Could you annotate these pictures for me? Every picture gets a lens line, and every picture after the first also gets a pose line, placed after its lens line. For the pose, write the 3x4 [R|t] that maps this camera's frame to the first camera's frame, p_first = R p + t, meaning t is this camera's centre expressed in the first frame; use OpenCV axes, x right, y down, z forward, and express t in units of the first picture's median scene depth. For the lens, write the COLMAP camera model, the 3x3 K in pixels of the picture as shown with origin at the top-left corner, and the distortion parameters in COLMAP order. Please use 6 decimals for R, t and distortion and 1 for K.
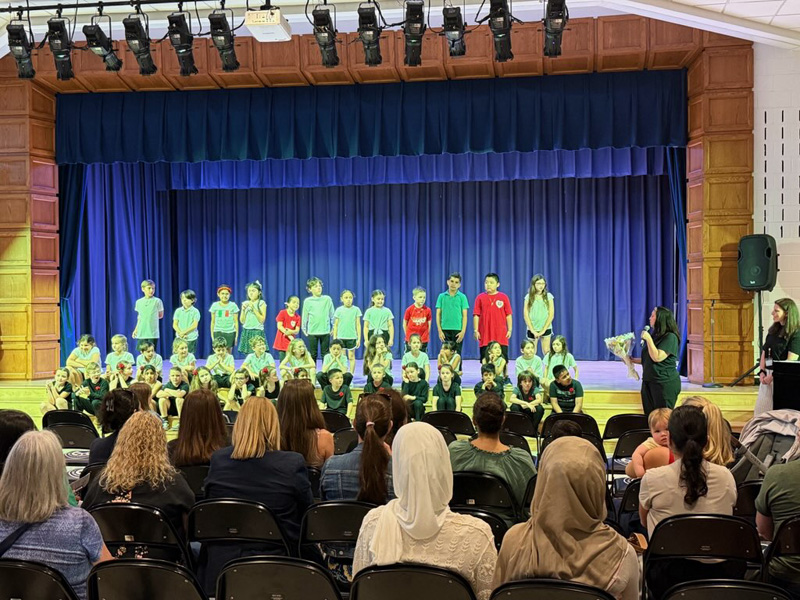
lens RADIAL K [[1037.4, 0, 400.0], [0, 1037.4, 300.0], [0, 0, 1]] dist [0.221816, -0.583713]
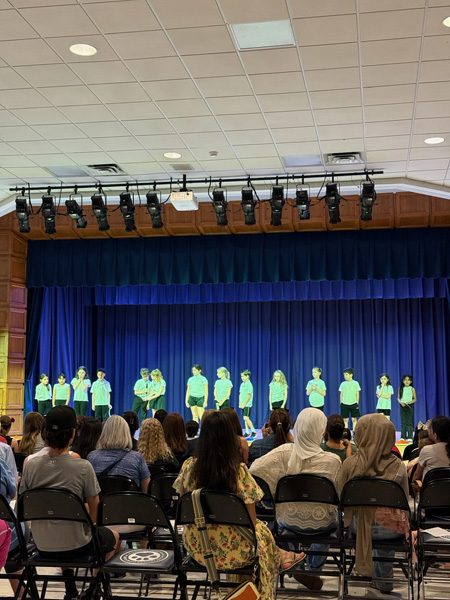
lens RADIAL K [[840.9, 0, 227.0], [0, 840.9, 304.9], [0, 0, 1]] dist [0.125097, -0.046152]
pose [[0.999807, 0.007376, -0.018183, -0.028837], [-0.009311, 0.994030, -0.108706, 0.022676], [0.017273, 0.108854, 0.993908, -0.177479]]
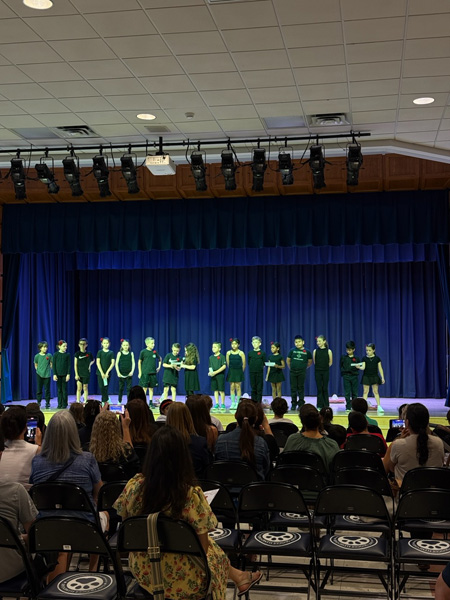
lens RADIAL K [[840.9, 0, 227.0], [0, 840.9, 304.9], [0, 0, 1]] dist [0.125097, -0.046152]
pose [[0.999927, 0.005077, -0.010966, -0.013500], [-0.005700, 0.998322, -0.057623, 0.003686], [0.010655, 0.057681, 0.998278, -0.136276]]
